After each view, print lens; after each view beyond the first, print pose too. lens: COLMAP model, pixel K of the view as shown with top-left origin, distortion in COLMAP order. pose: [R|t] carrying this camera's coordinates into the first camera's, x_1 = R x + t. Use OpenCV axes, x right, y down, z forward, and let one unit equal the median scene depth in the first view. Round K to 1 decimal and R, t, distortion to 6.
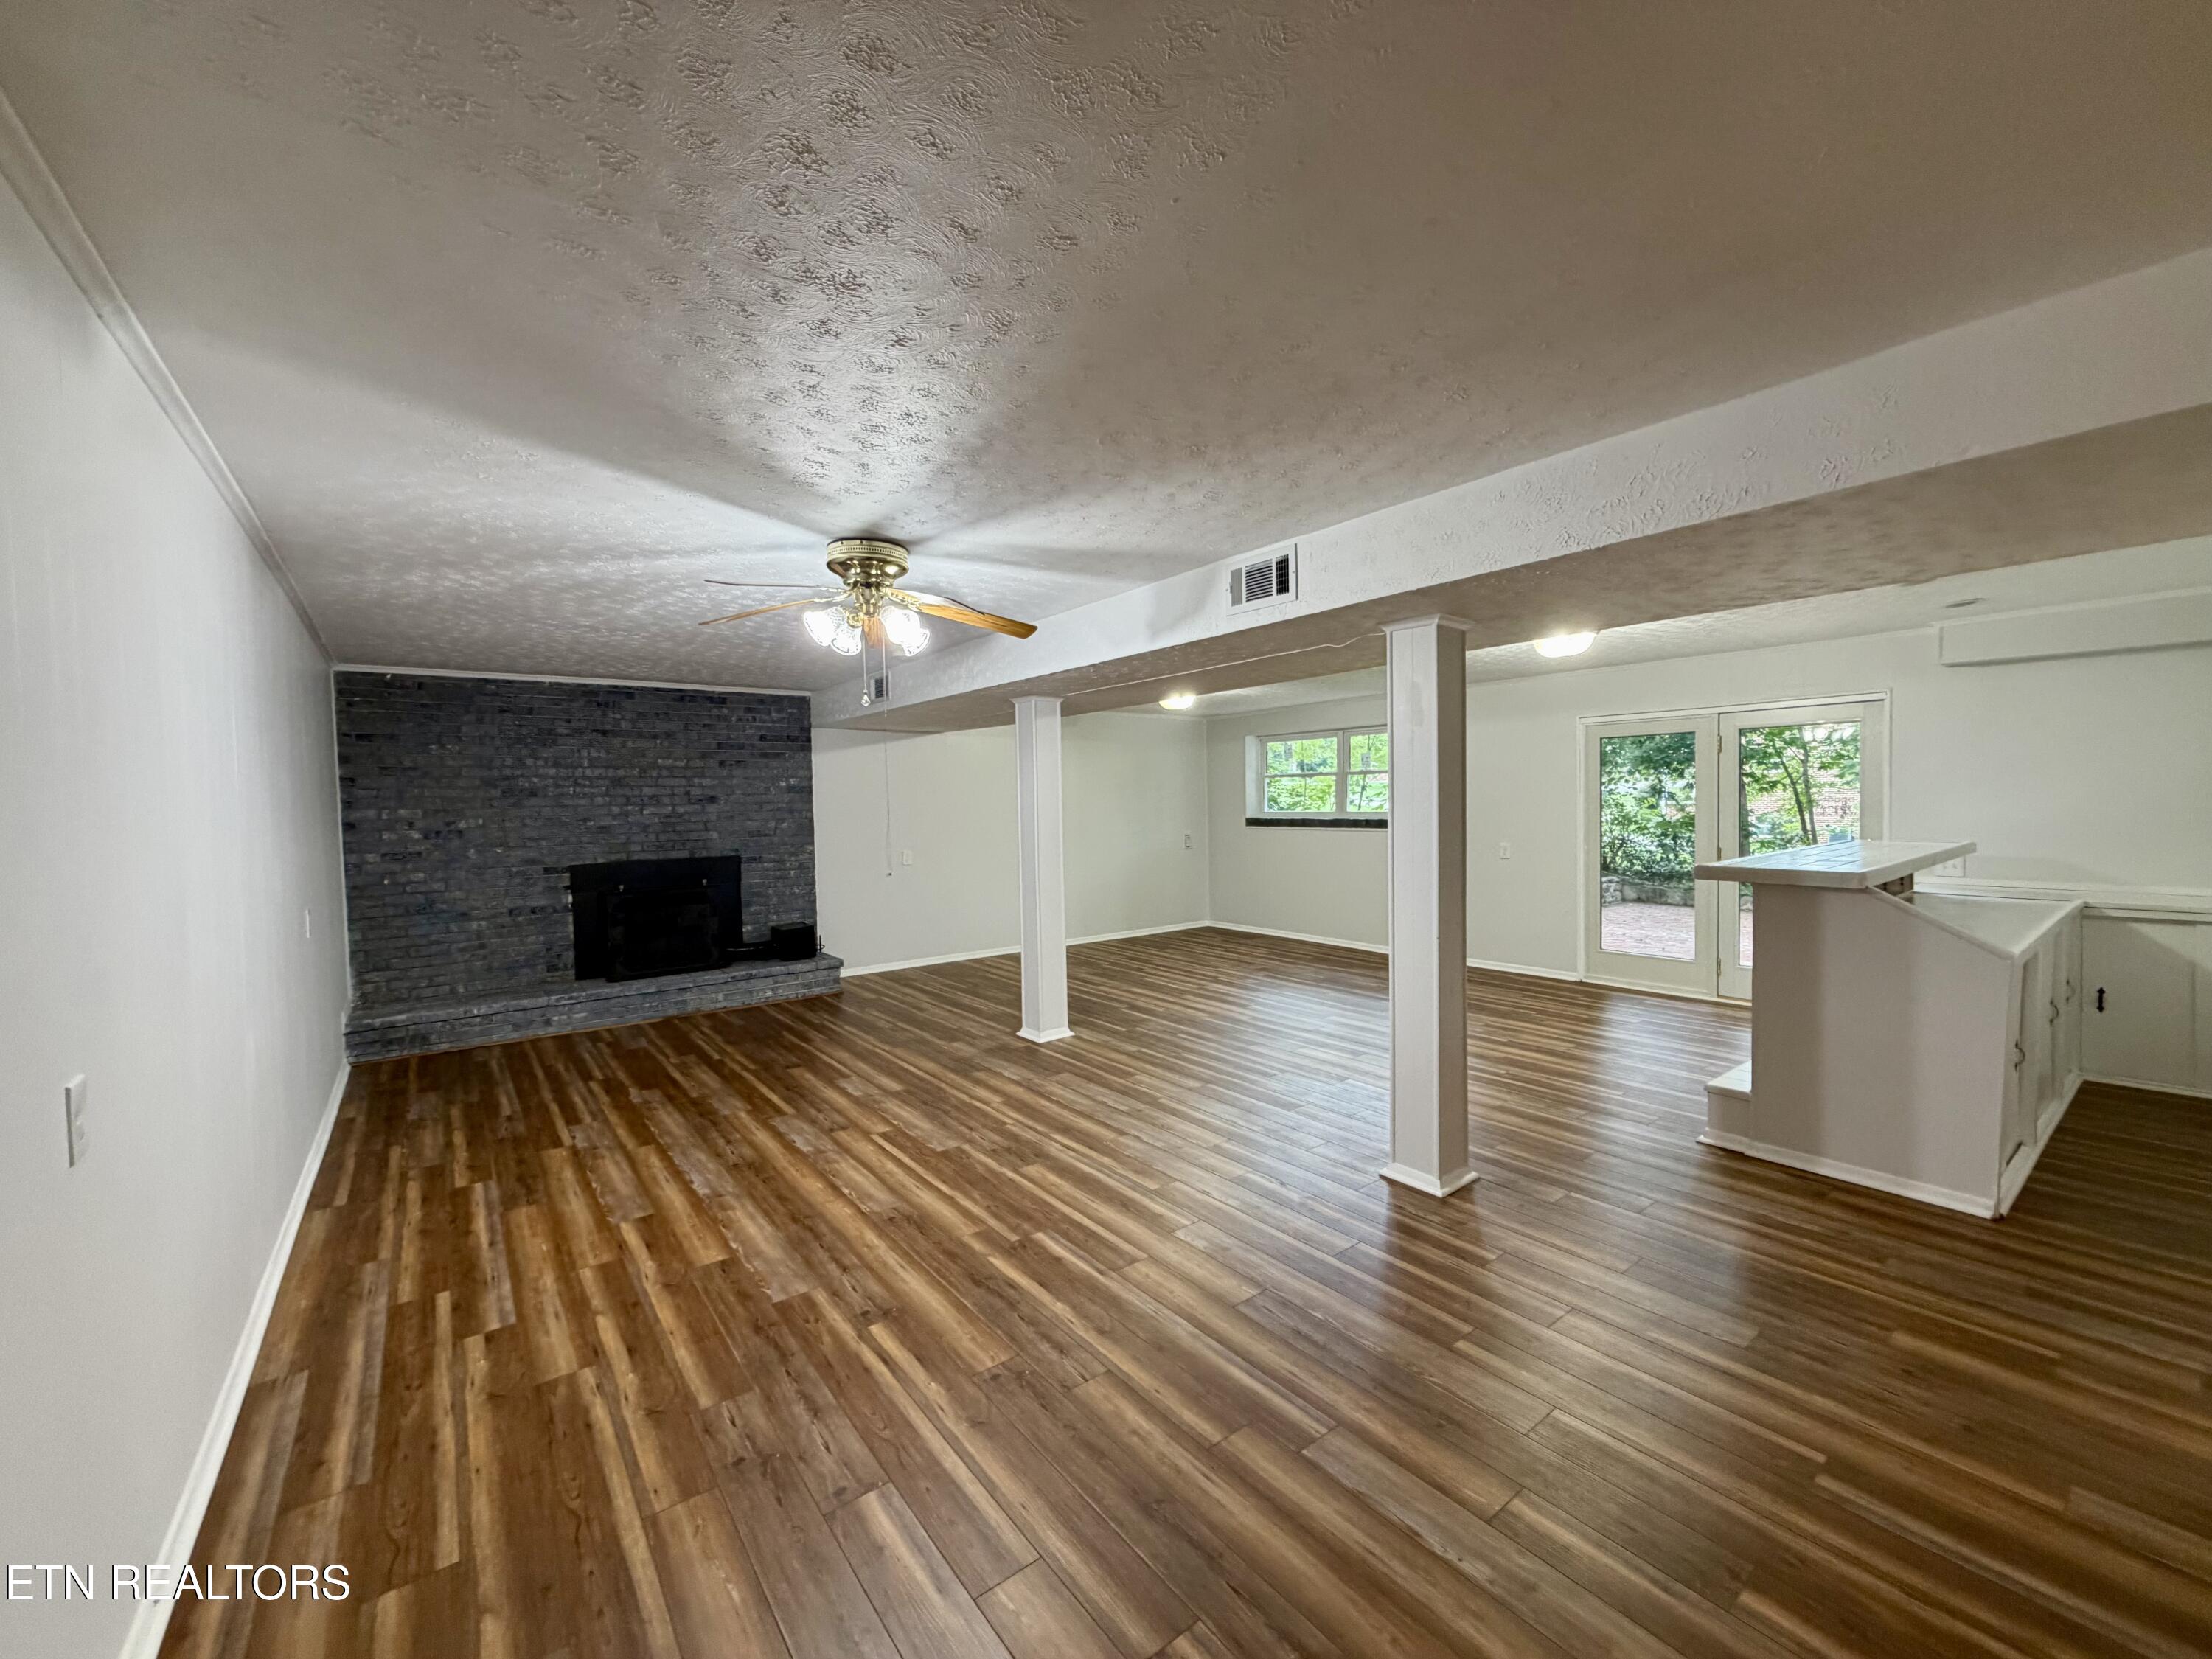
lens RADIAL K [[877.3, 0, 1099.7], [0, 877.3, 834.4], [0, 0, 1]] dist [-0.000923, 0.000161]
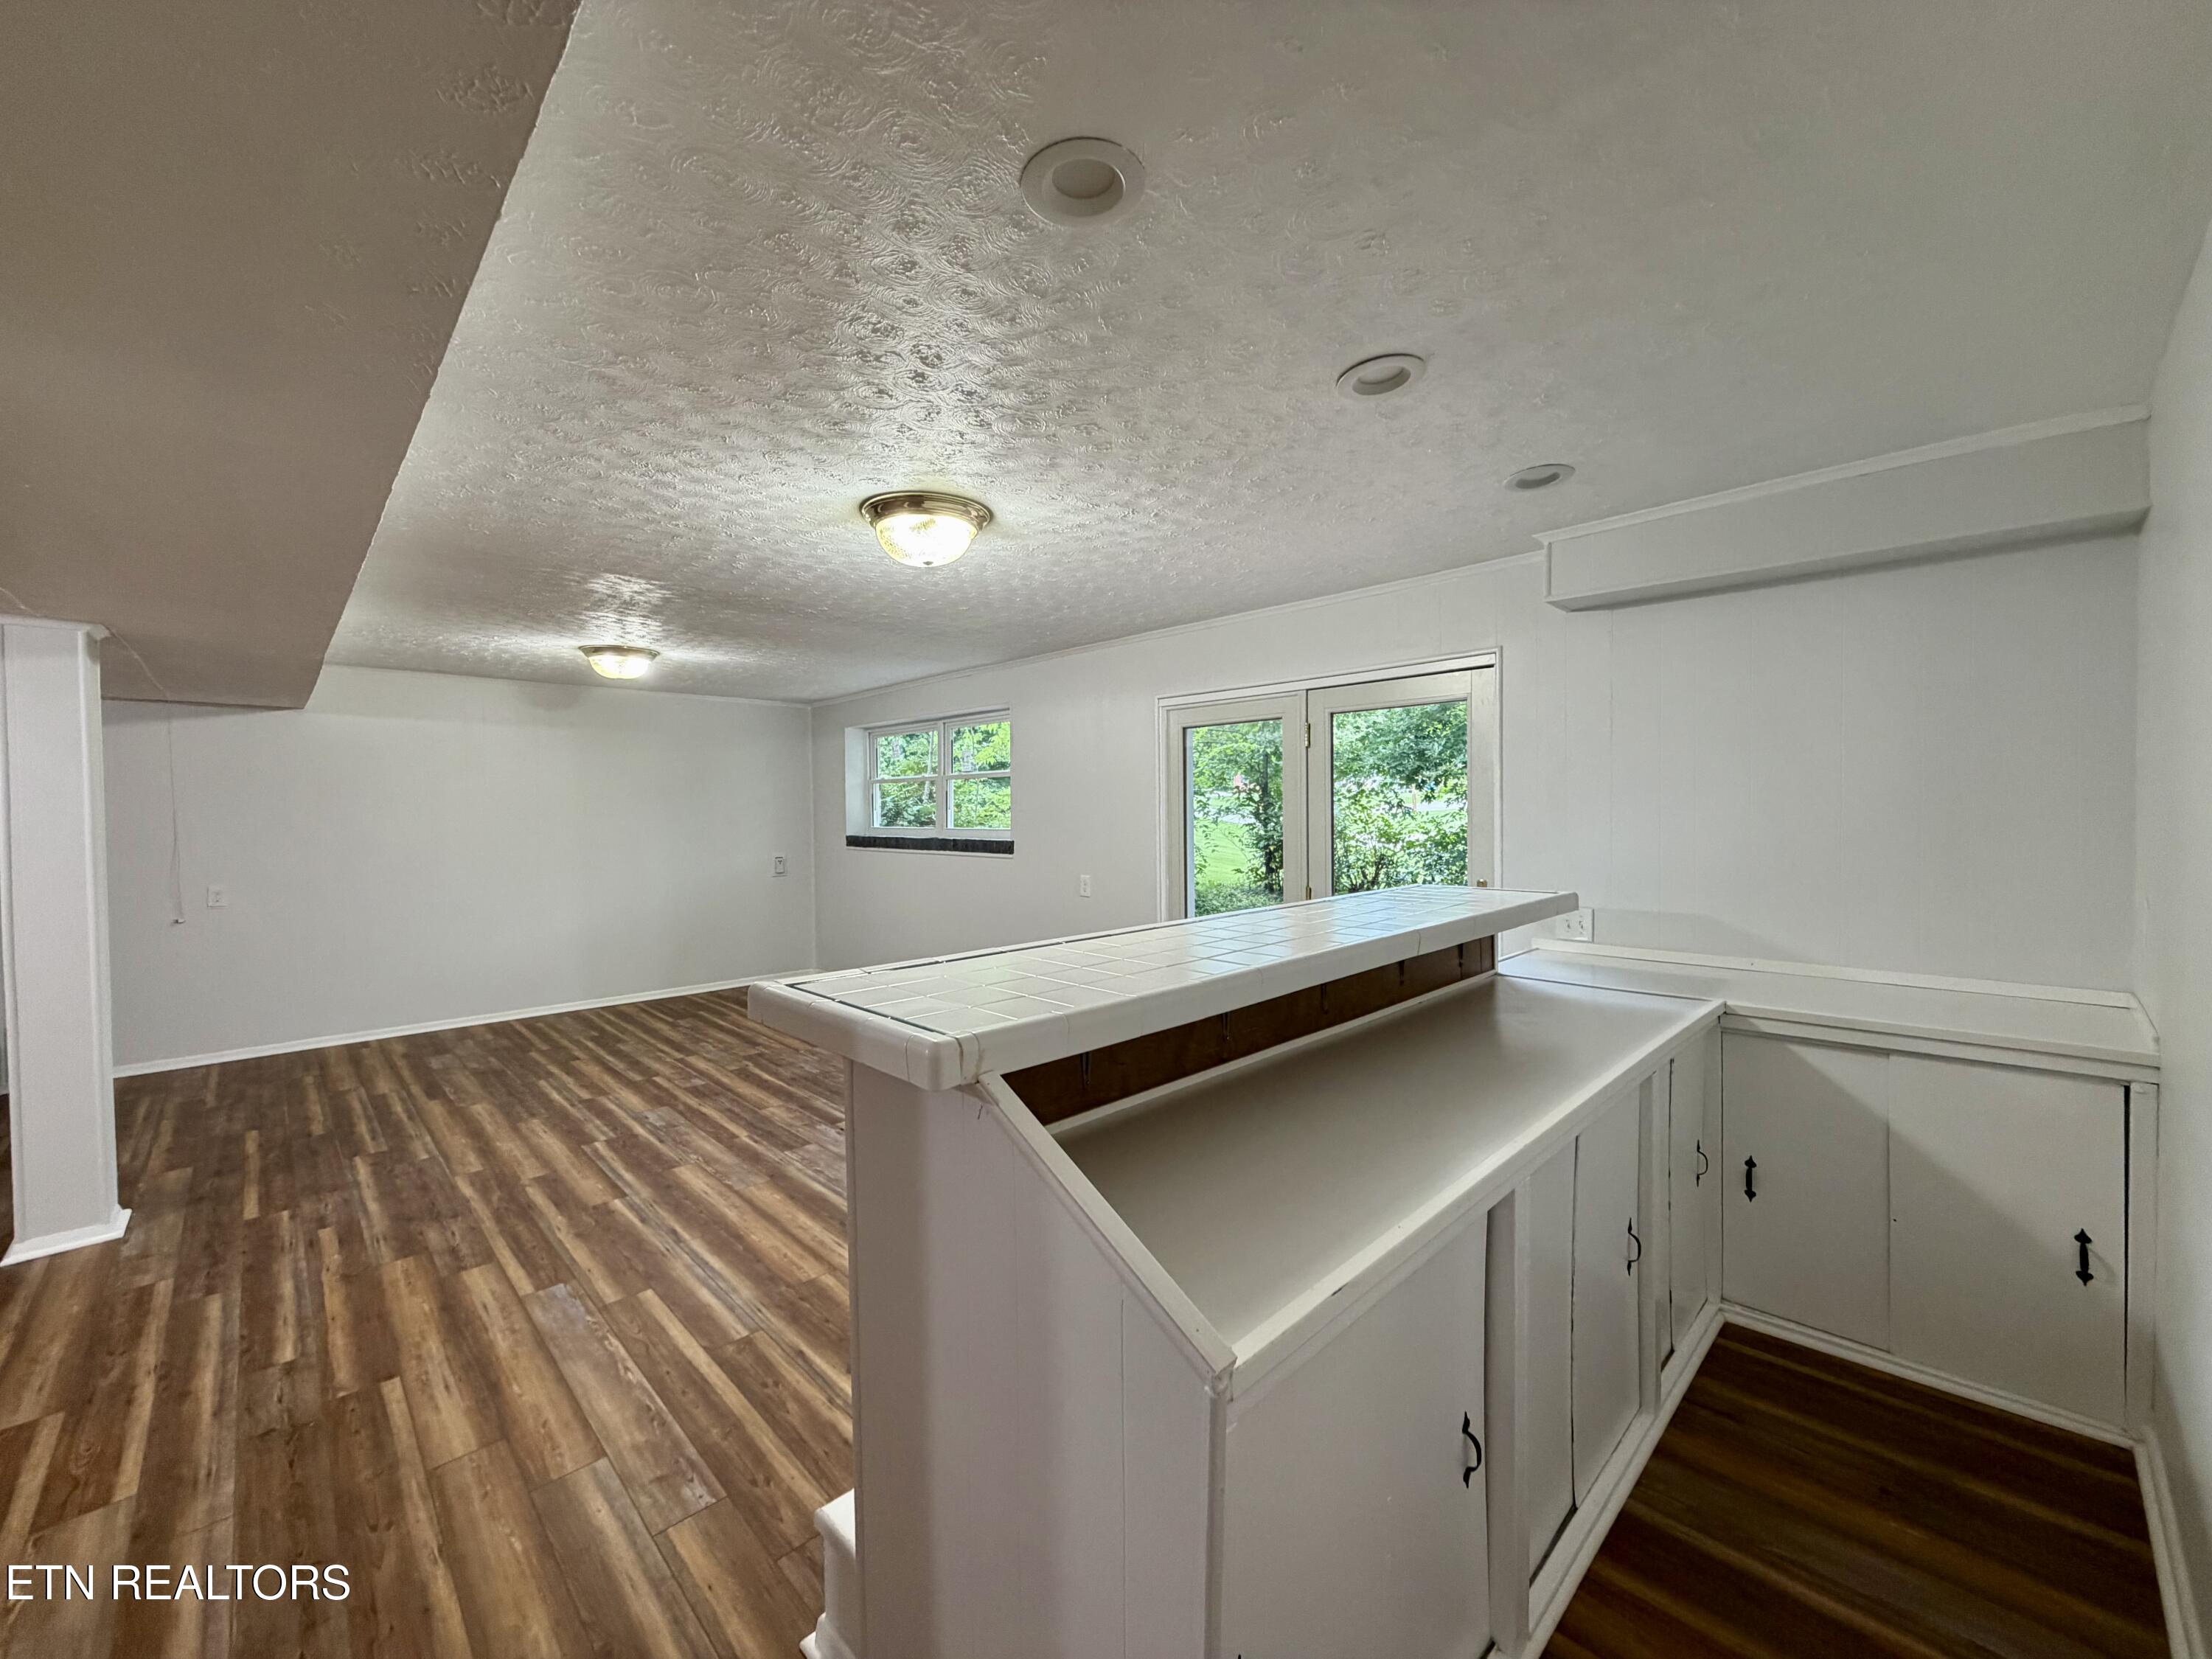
lens RADIAL K [[877.3, 0, 1099.7], [0, 877.3, 834.4], [0, 0, 1]] dist [-0.000923, 0.000161]
pose [[0.993172, 0.004347, 0.116578, 0.330521], [-0.002789, 0.999905, -0.013525, -0.011627], [-0.116625, 0.013107, 0.993090, 0.243616]]
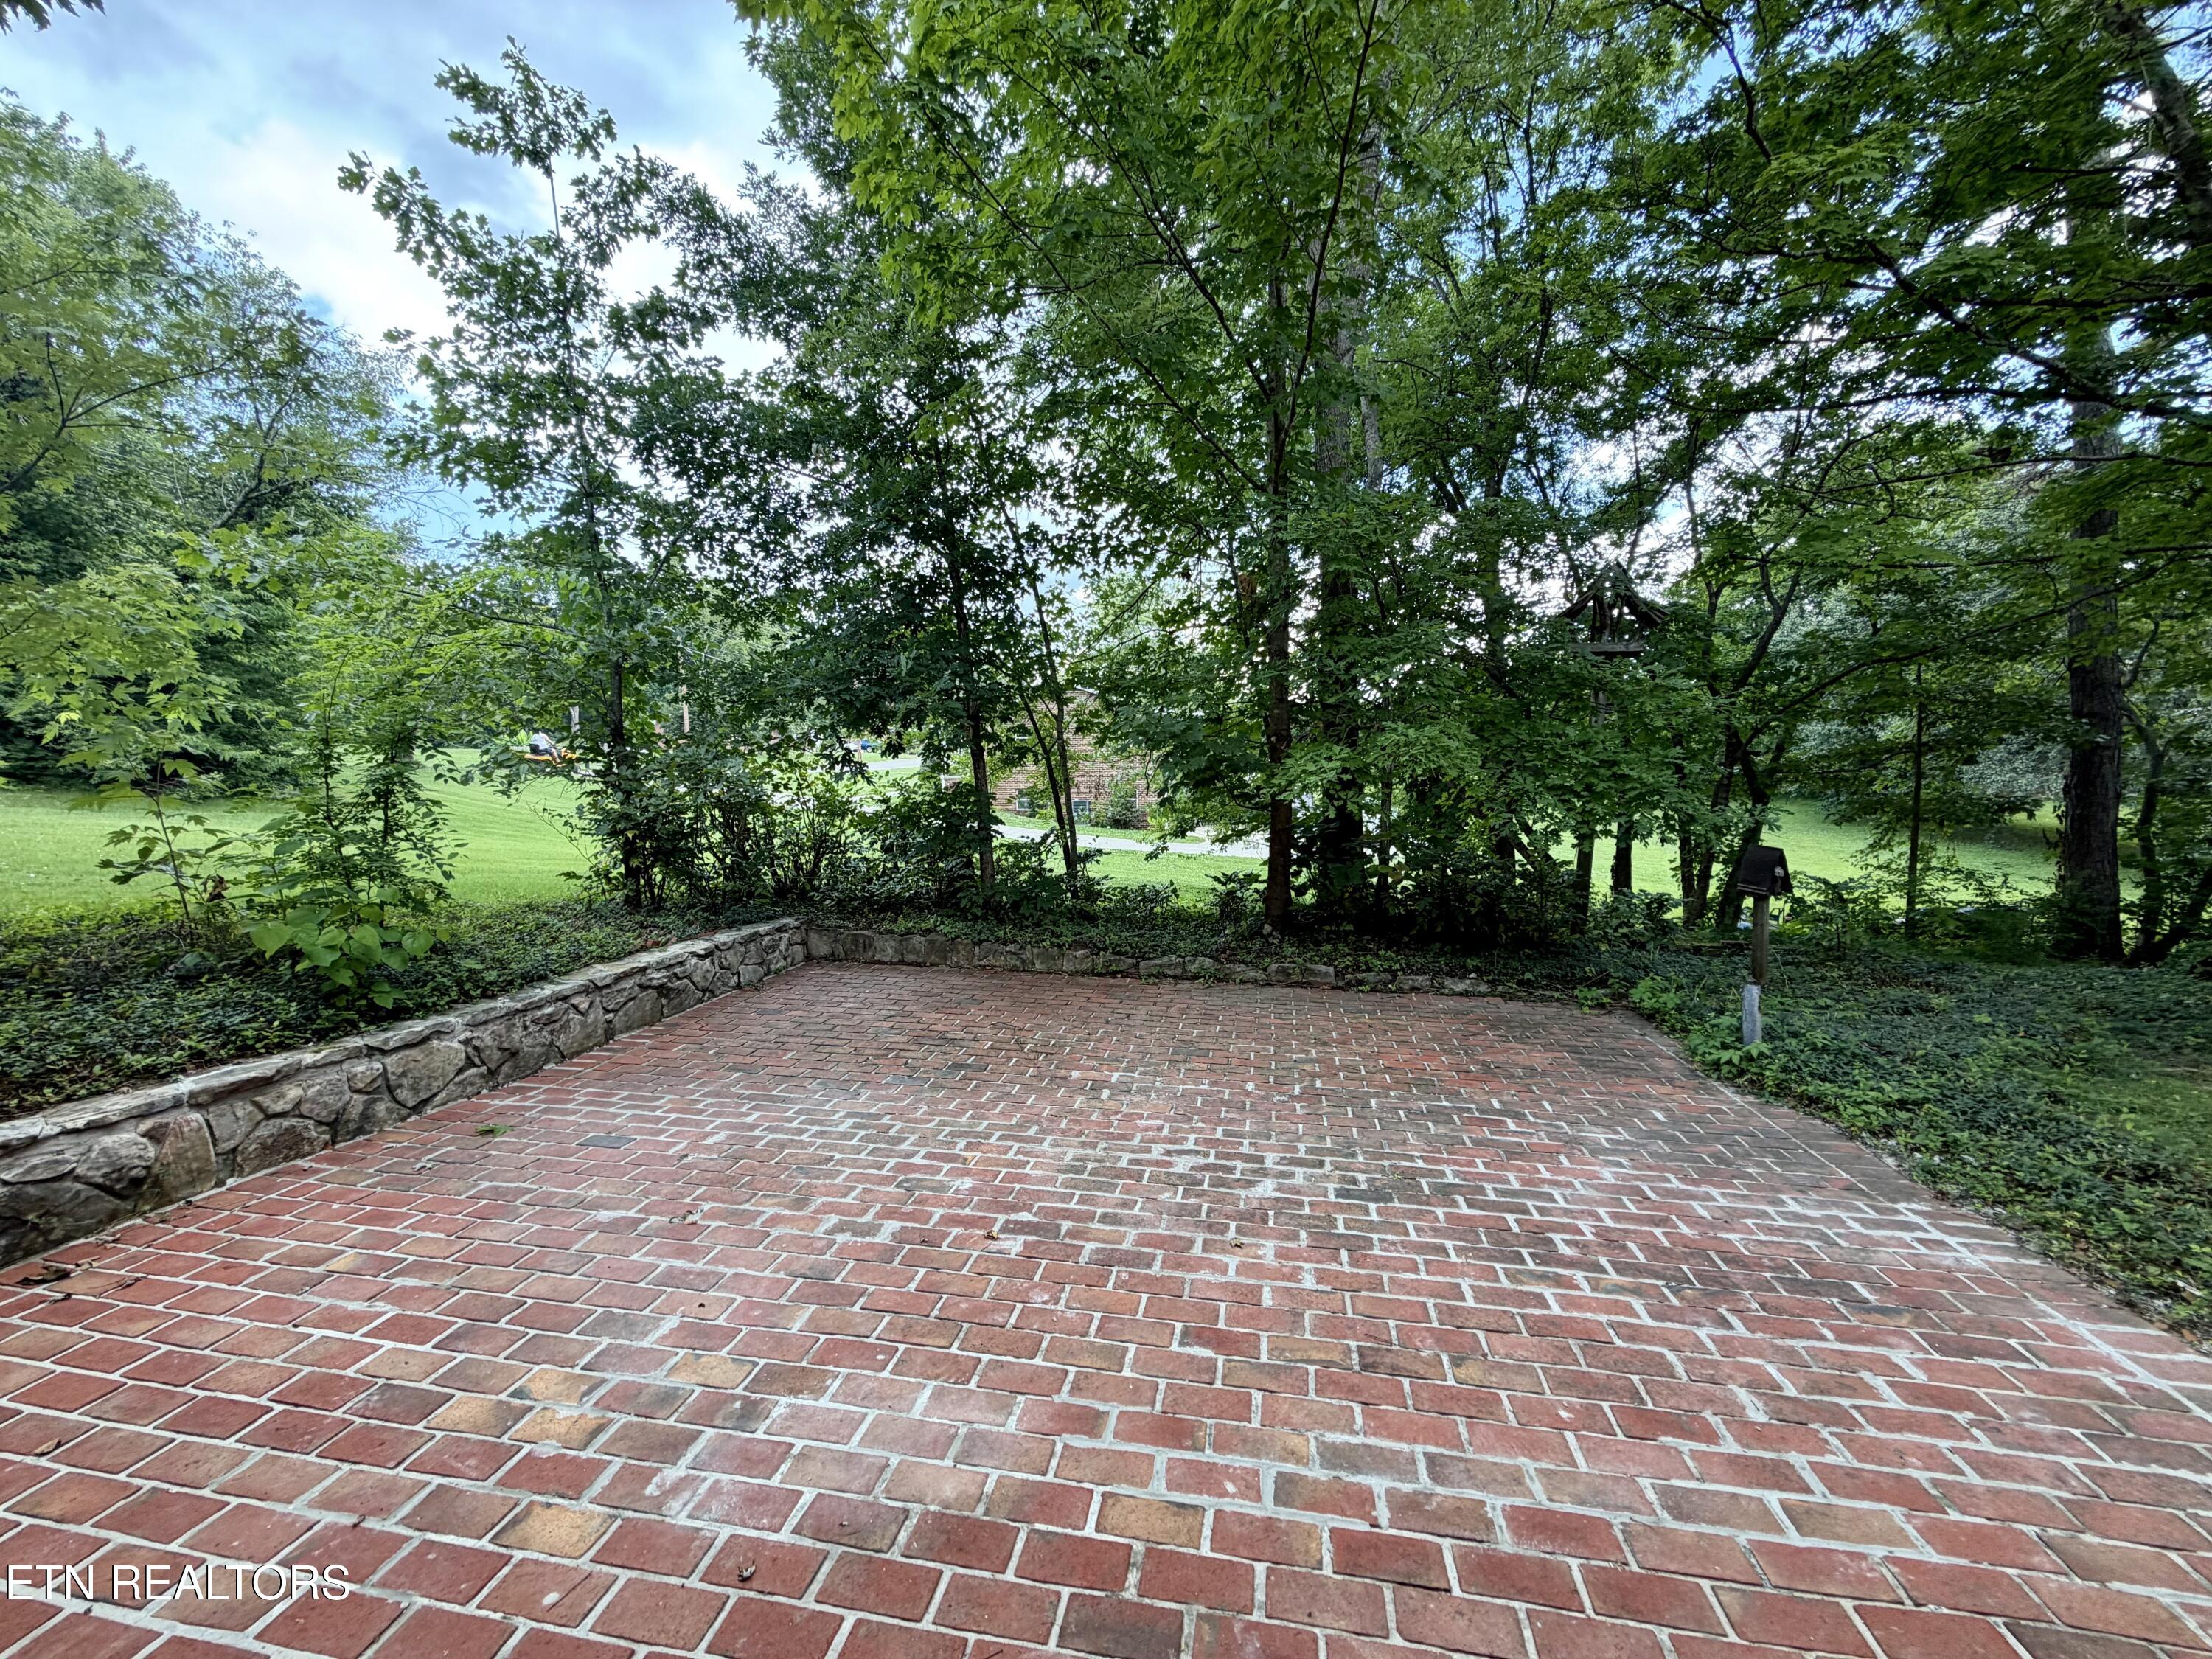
lens RADIAL K [[877.3, 0, 1099.7], [0, 877.3, 834.4], [0, 0, 1]] dist [-0.000923, 0.000161]
pose [[0.745701, -0.041464, 0.664990, 0.534741], [0.022541, 0.999060, 0.037018, -0.028414], [-0.665900, -0.012615, 0.745934, 0.677007]]
